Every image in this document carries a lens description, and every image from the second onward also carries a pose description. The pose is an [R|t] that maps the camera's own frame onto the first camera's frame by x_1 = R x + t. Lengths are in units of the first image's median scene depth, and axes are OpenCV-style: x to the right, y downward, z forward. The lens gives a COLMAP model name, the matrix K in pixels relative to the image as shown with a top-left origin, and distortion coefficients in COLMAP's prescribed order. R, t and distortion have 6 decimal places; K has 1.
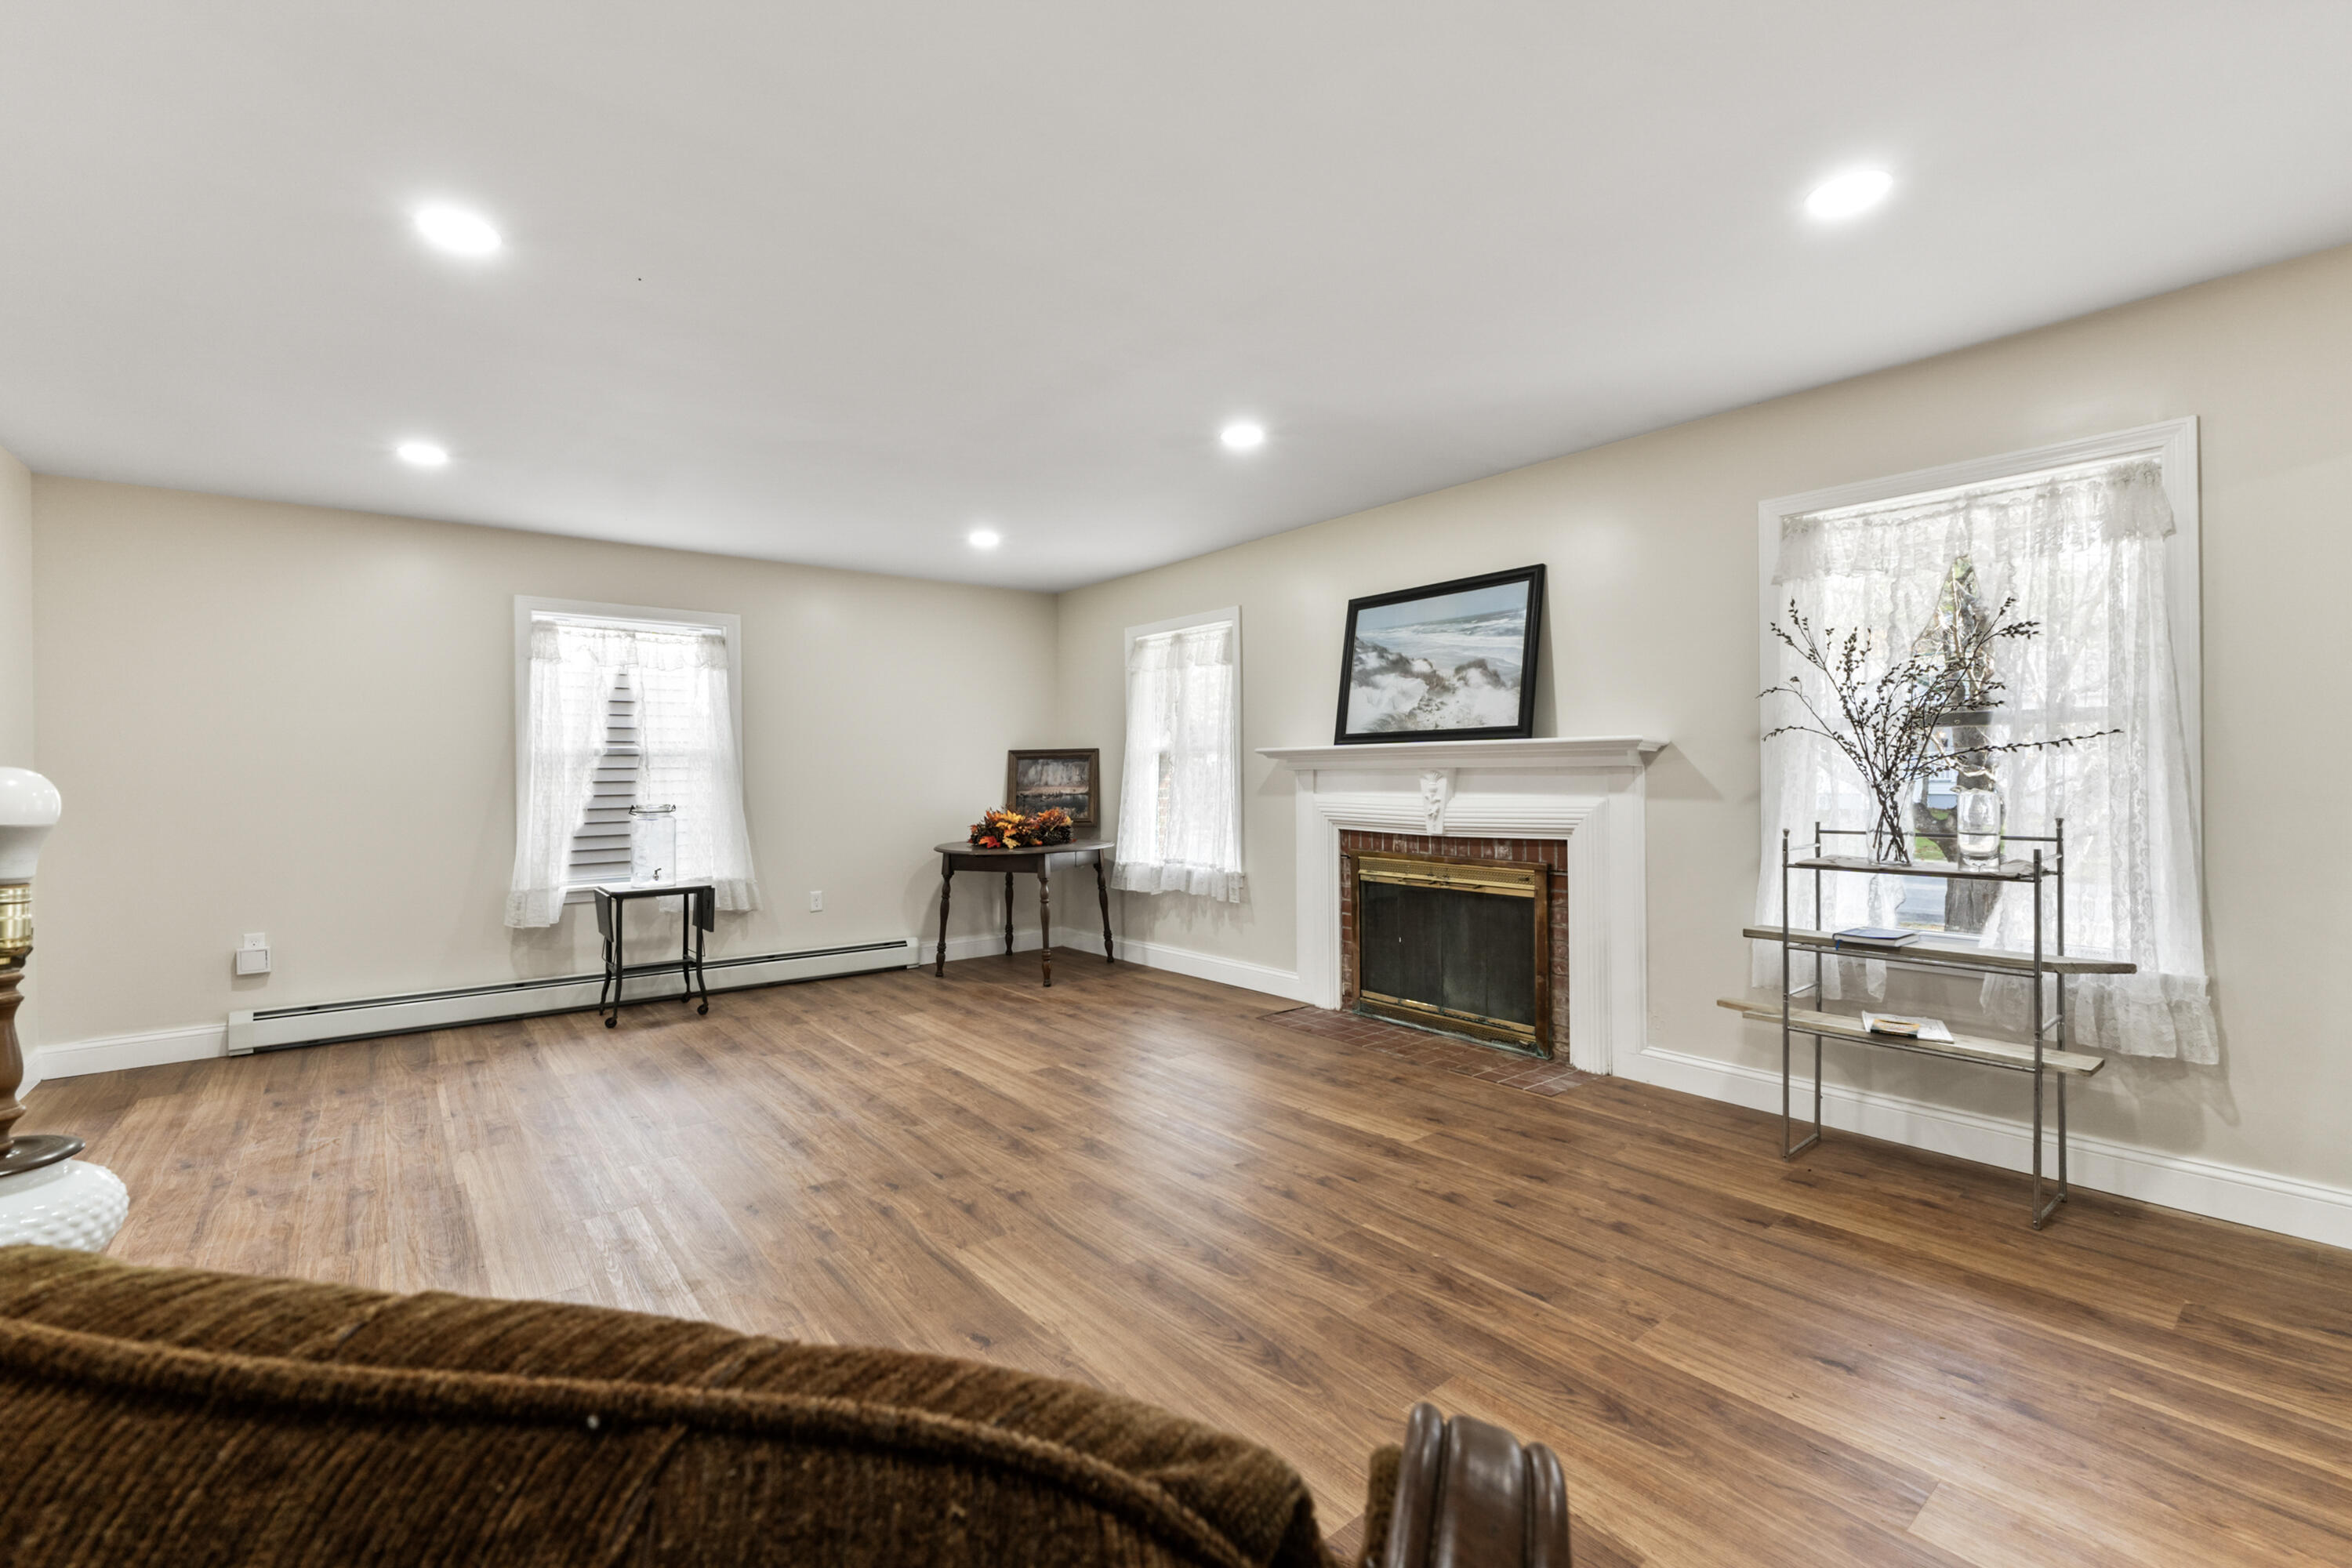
lens RADIAL K [[996.8, 0, 1176.5], [0, 996.8, 780.8], [0, 0, 1]] dist [-0.001760, -0.000291]
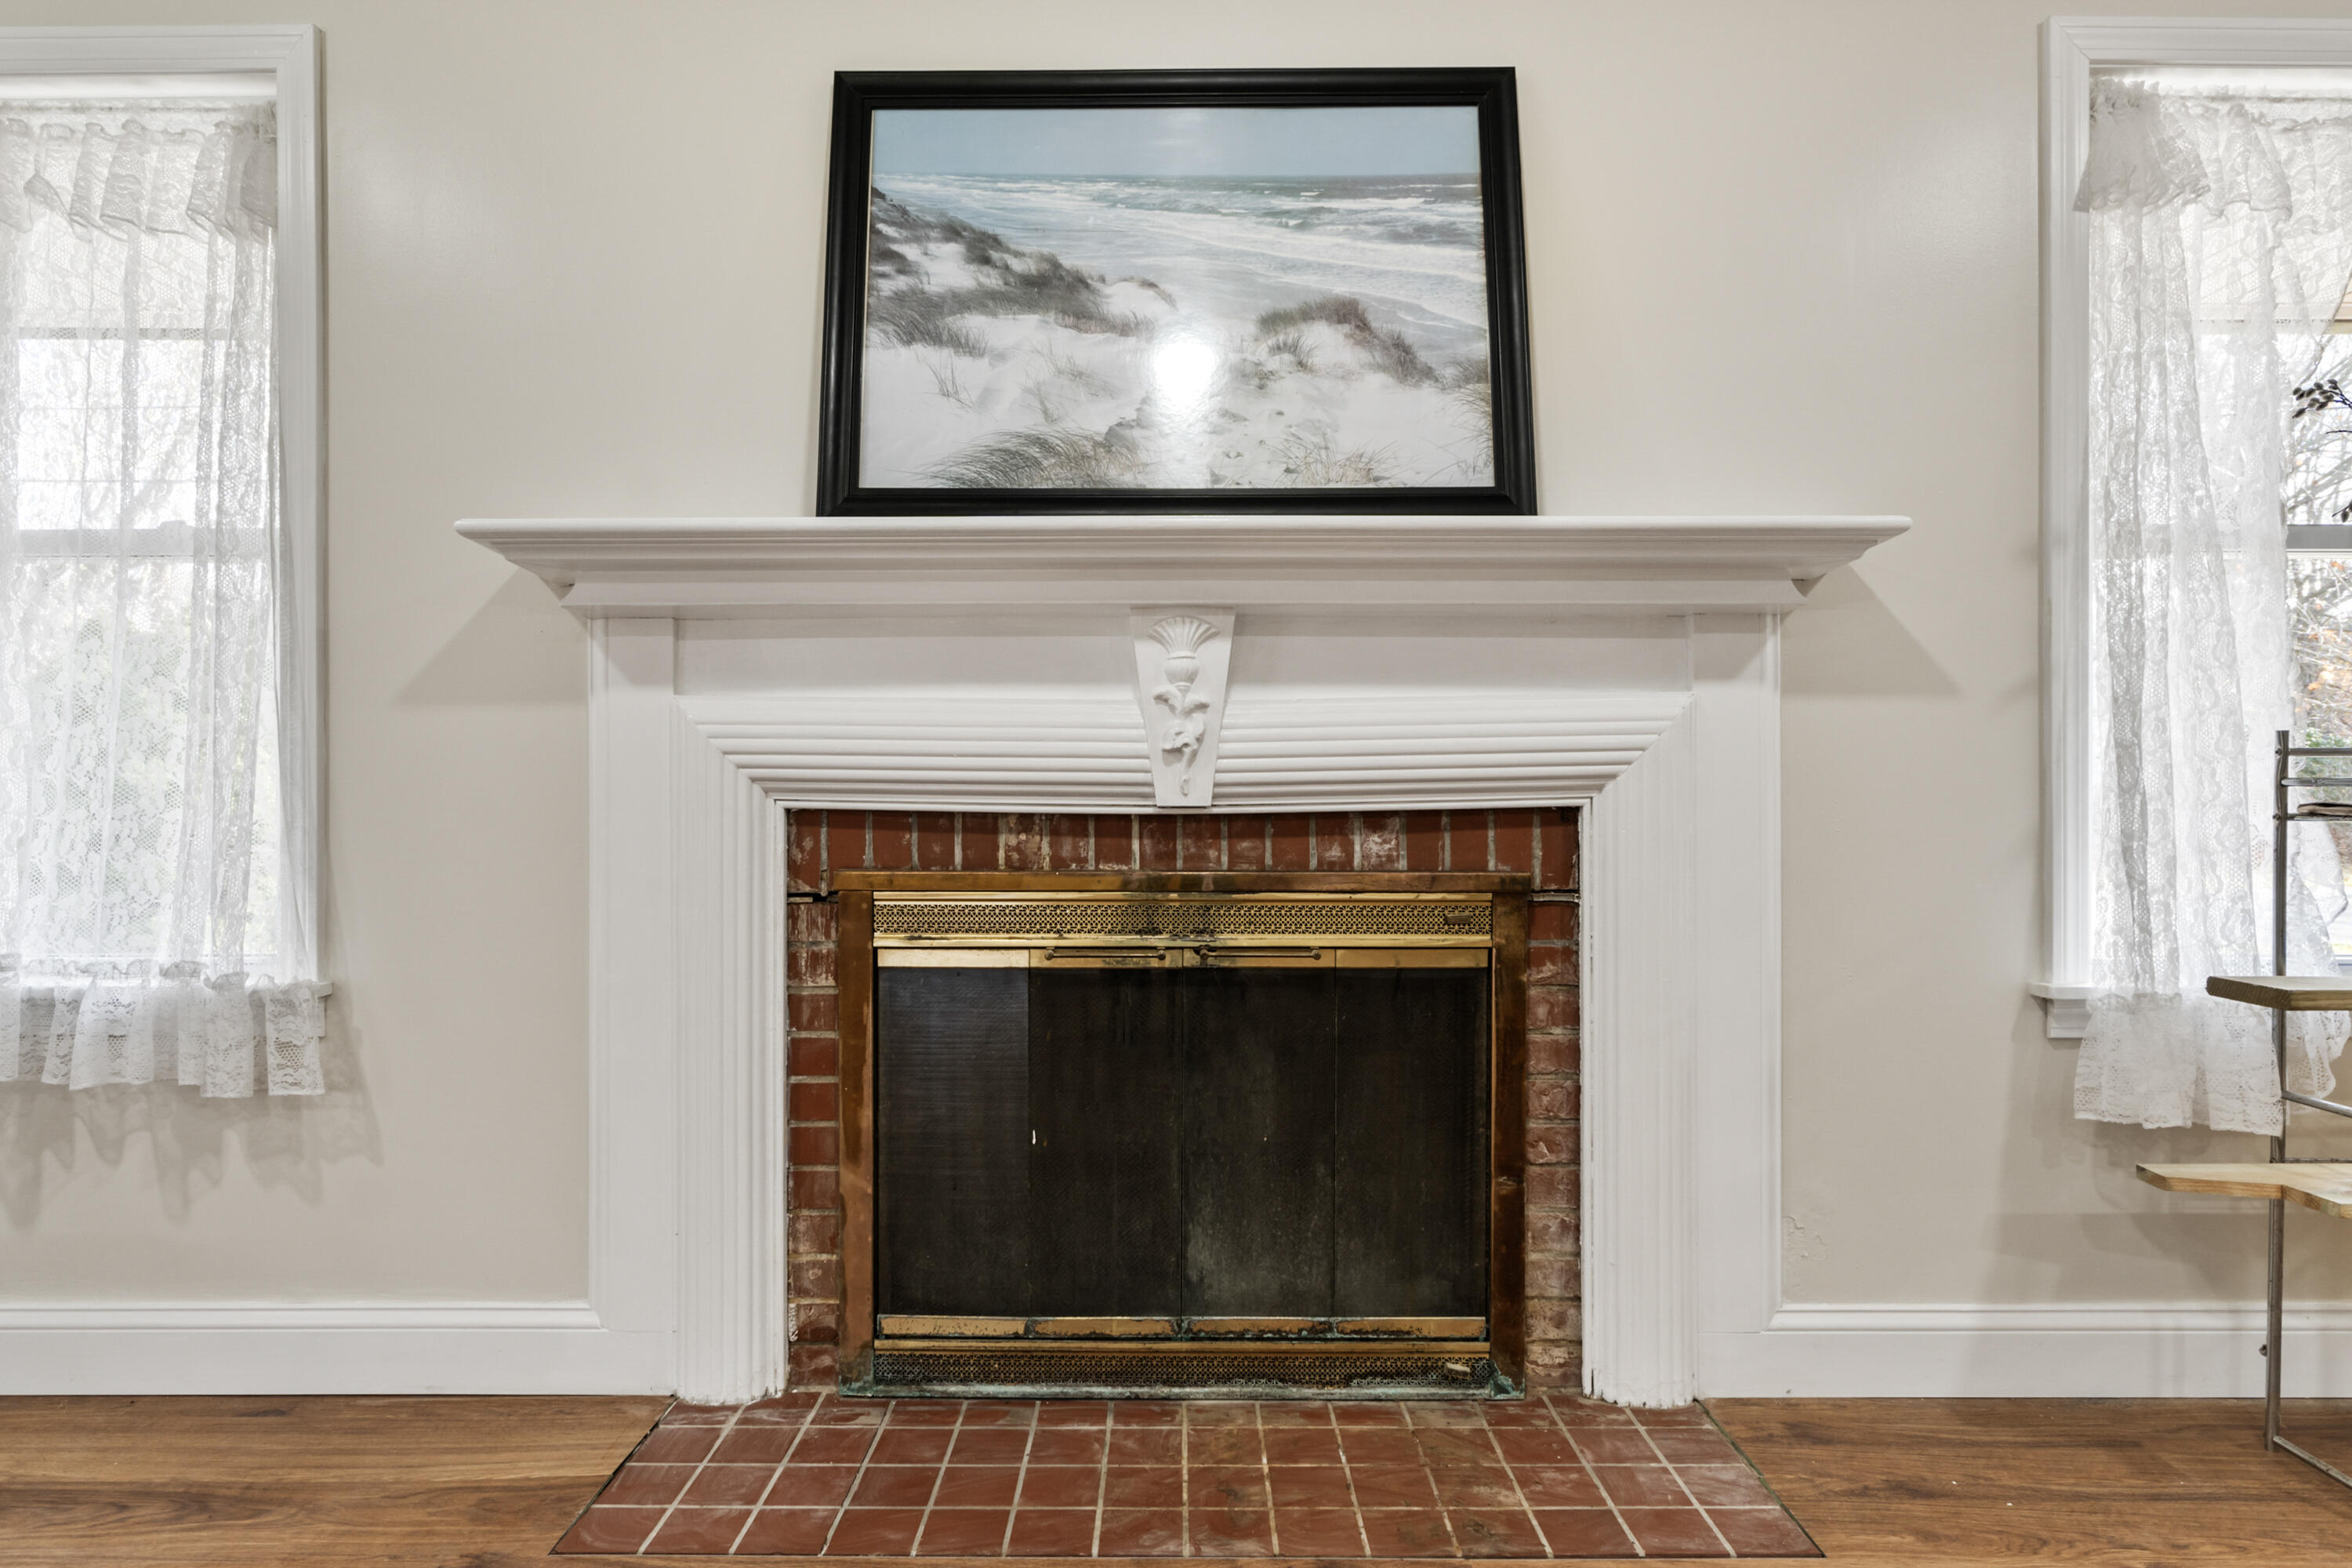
lens RADIAL K [[1342.3, 0, 1176.0], [0, 1342.3, 784.0], [0, 0, 1]] dist [-0.005162, -0.000421]
pose [[0.630528, 0.003980, 0.776156, -0.093276], [0.000354, 0.999985, -0.005415, 0.048784], [-0.776166, 0.003689, 0.630518, 0.727311]]
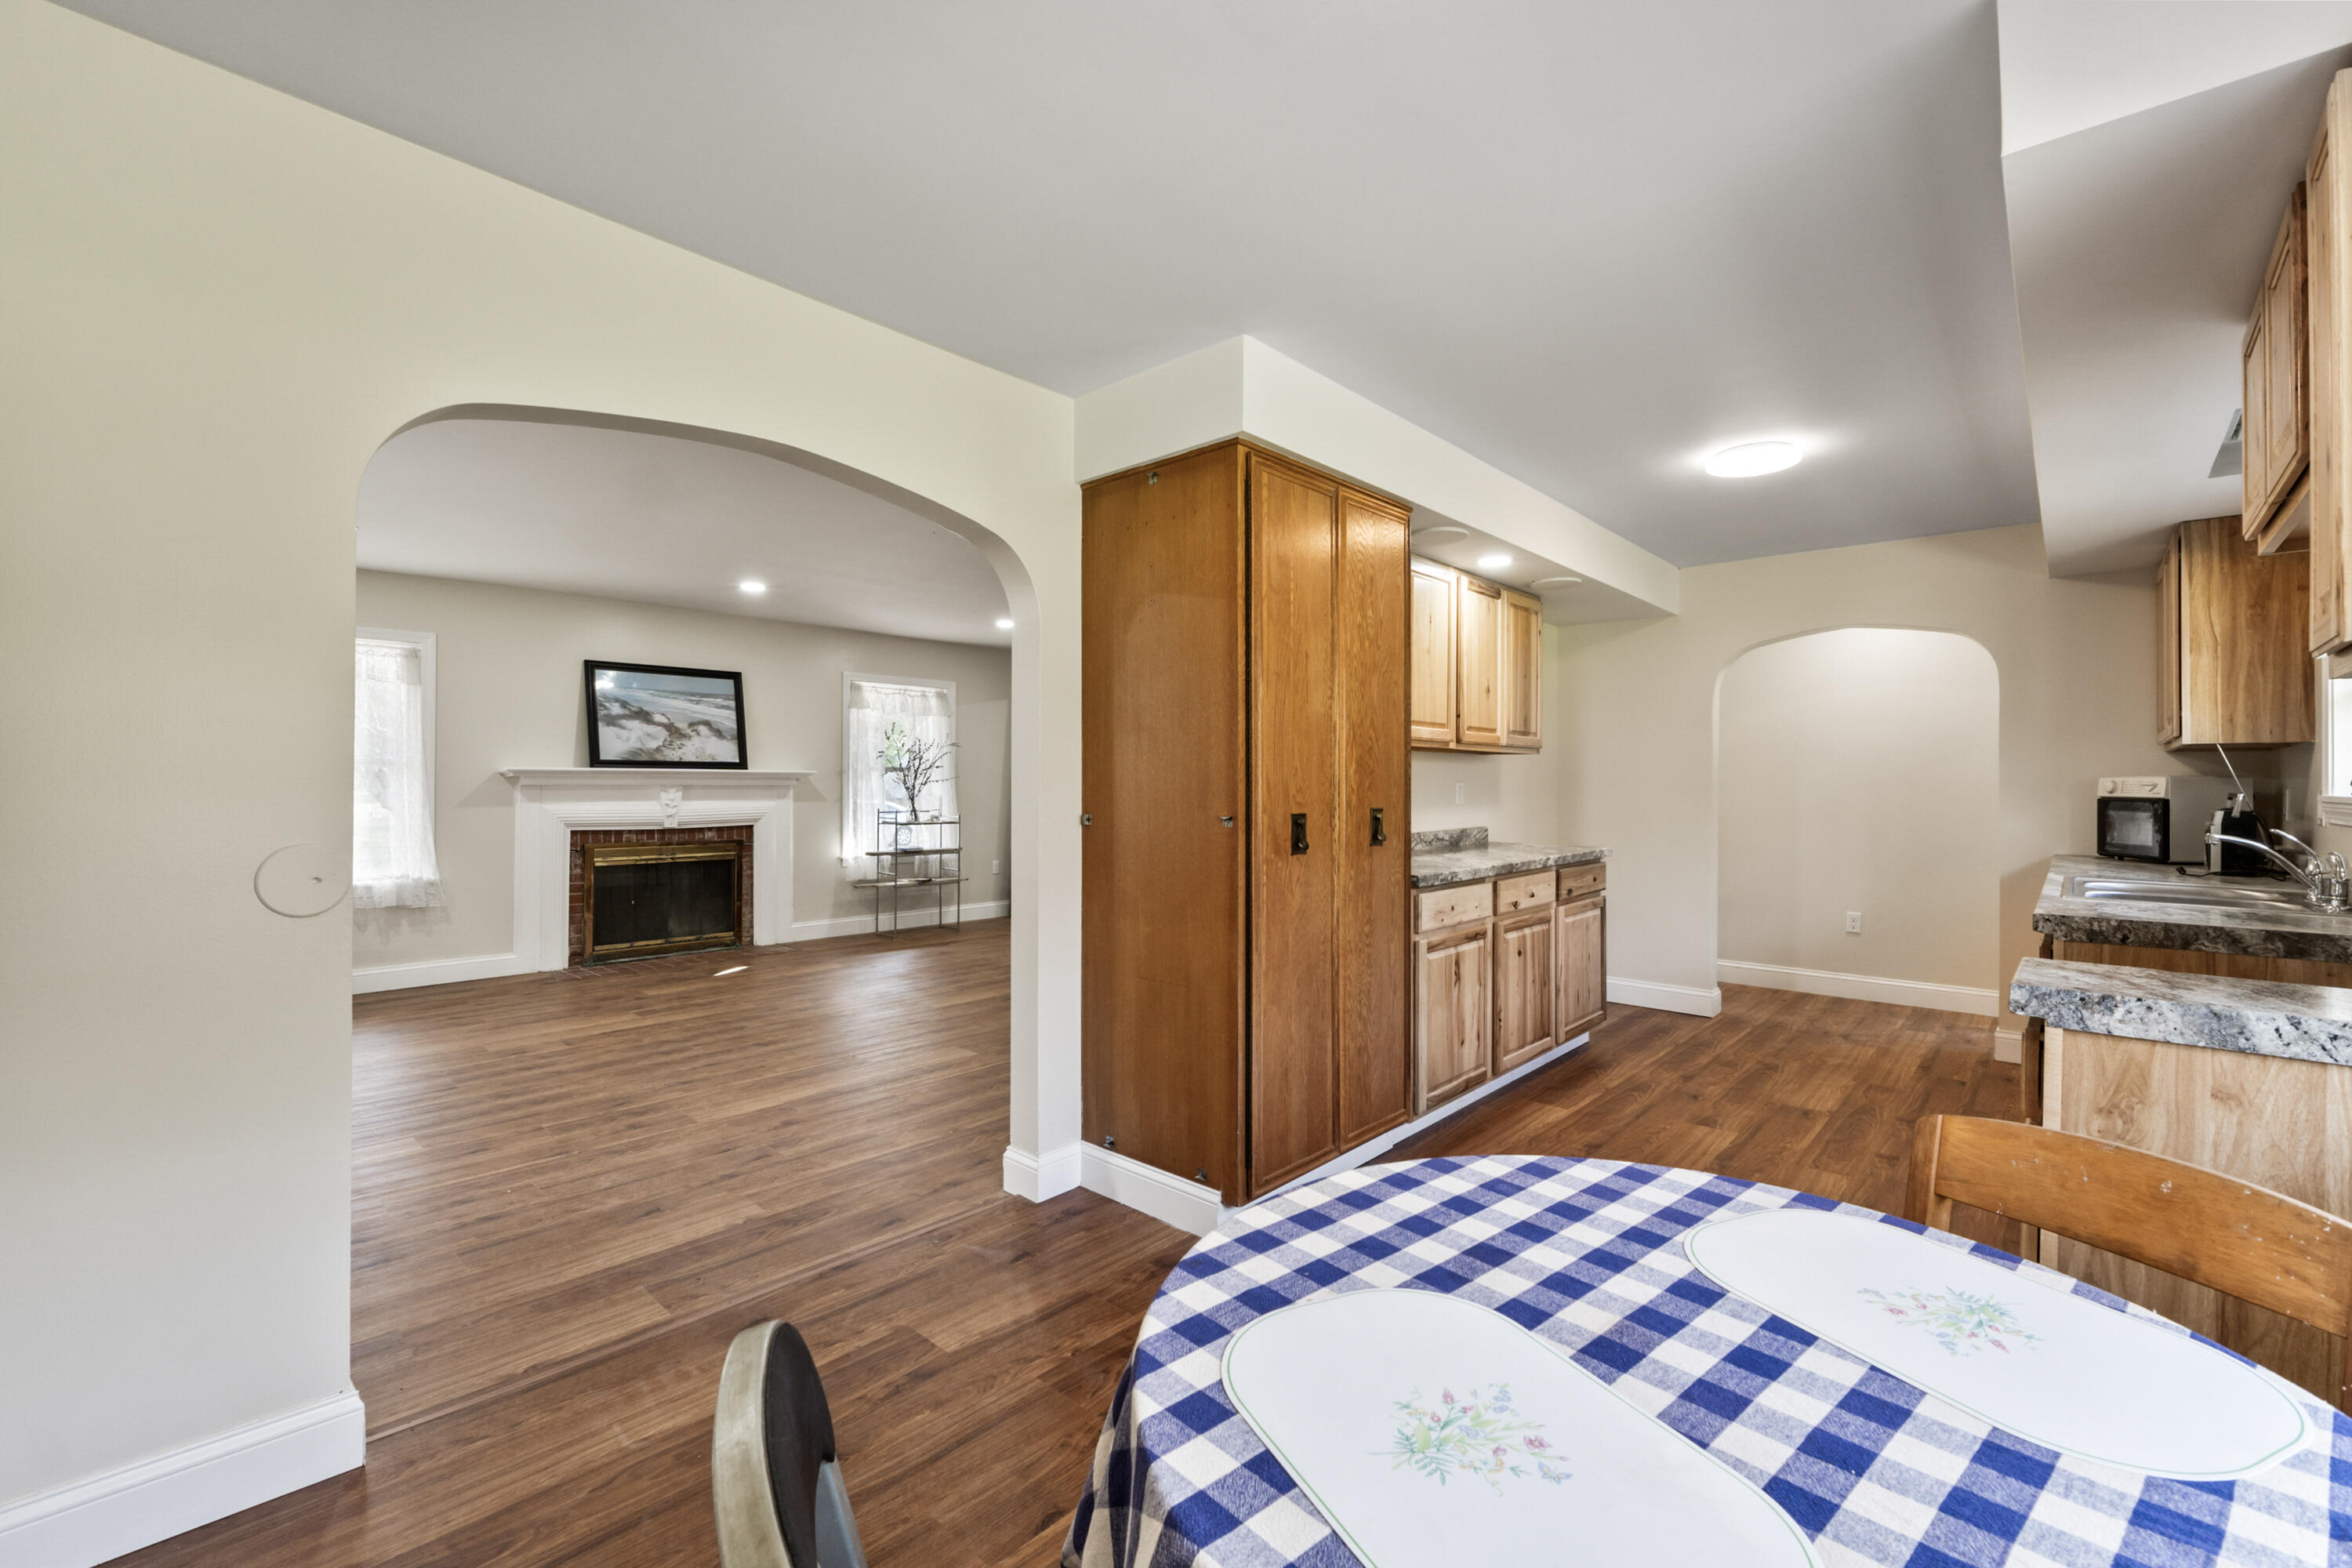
lens RADIAL K [[996.8, 0, 1176.5], [0, 996.8, 780.8], [0, 0, 1]] dist [-0.001760, -0.000291]
pose [[-0.151878, 0.003973, 0.988391, -1.422803], [-0.001440, 0.999990, -0.004241, -0.014358], [-0.988398, -0.002068, -0.151870, 0.460228]]
